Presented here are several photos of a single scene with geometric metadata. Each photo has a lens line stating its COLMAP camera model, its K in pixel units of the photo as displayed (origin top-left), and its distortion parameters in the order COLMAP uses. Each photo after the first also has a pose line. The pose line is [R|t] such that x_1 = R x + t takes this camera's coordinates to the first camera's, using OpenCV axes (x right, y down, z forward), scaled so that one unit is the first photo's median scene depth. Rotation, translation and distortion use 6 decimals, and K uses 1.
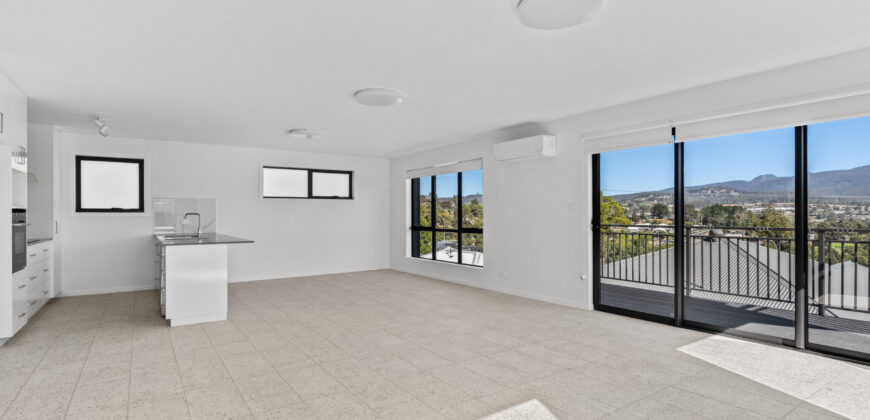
lens RADIAL K [[440.2, 0, 435.0], [0, 440.2, 210.0], [0, 0, 1]] dist [0.000506, 0.000054]
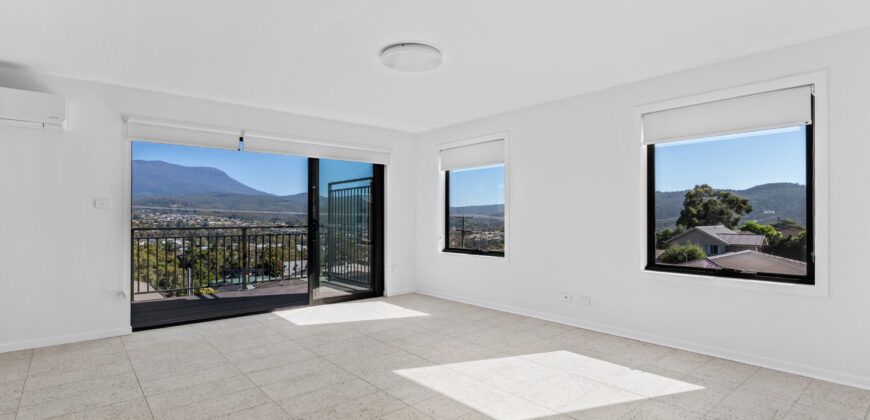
lens RADIAL K [[440.2, 0, 435.0], [0, 440.2, 210.0], [0, 0, 1]] dist [0.000506, 0.000054]
pose [[-0.112456, 0.020443, 0.993446, -0.762159], [-0.004834, 0.999765, -0.021120, 0.021713], [-0.993645, -0.007178, -0.112330, 0.795112]]
